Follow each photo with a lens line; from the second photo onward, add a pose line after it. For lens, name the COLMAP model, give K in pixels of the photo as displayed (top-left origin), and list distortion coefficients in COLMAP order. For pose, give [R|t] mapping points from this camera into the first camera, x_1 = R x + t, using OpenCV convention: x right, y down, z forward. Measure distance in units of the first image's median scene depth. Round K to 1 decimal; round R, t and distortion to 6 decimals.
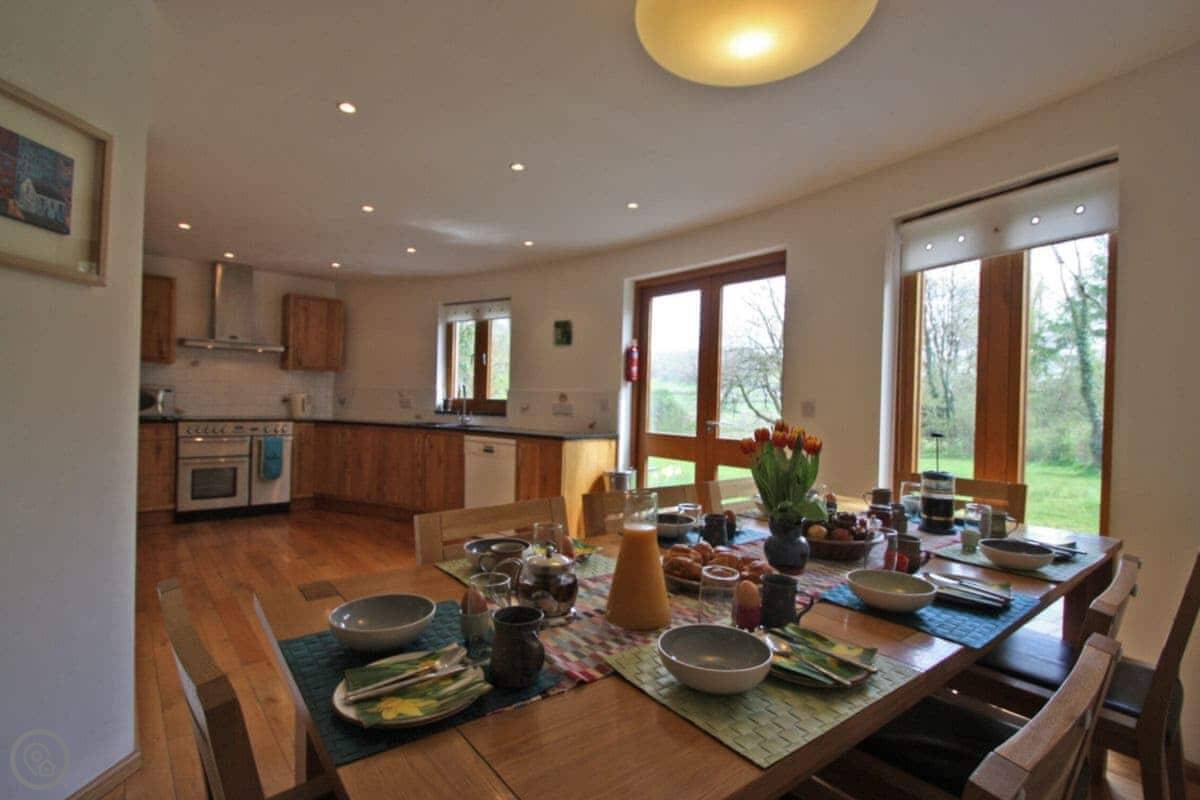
lens RADIAL K [[556.6, 0, 601.7], [0, 556.6, 400.0], [0, 0, 1]] dist [-0.006856, -0.005709]
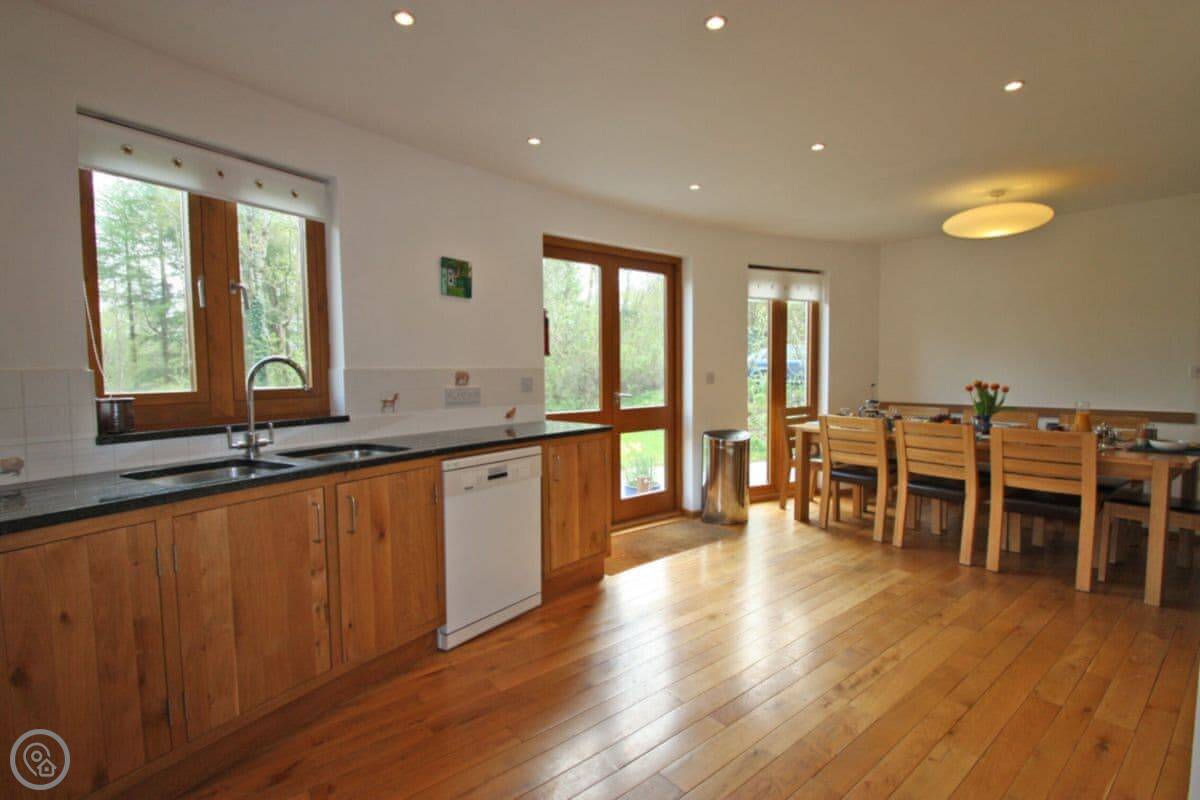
lens RADIAL K [[556.6, 0, 600.2], [0, 556.6, 403.3], [0, 0, 1]] dist [-0.006856, -0.005709]
pose [[0.038042, -0.087750, 0.995416, -0.786038], [0.008159, 0.996131, 0.087501, -0.034537], [-0.999243, 0.004793, 0.038611, 0.887577]]
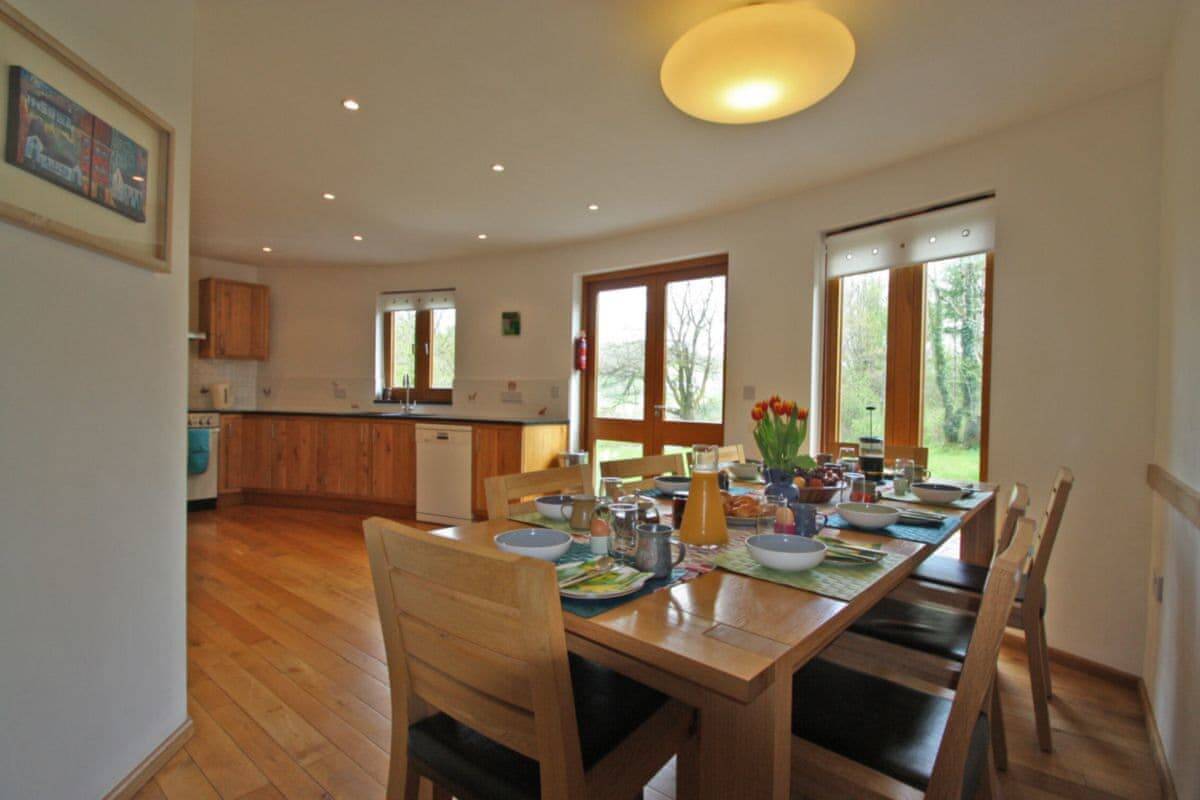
lens RADIAL K [[556.6, 0, 601.0], [0, 556.6, 400.5], [0, 0, 1]] dist [-0.006856, -0.005709]
pose [[0.984210, -0.010021, 0.176722, -0.098274], [0.007316, 0.999846, 0.015950, 0.008720], [-0.176854, -0.014406, 0.984132, -0.062268]]
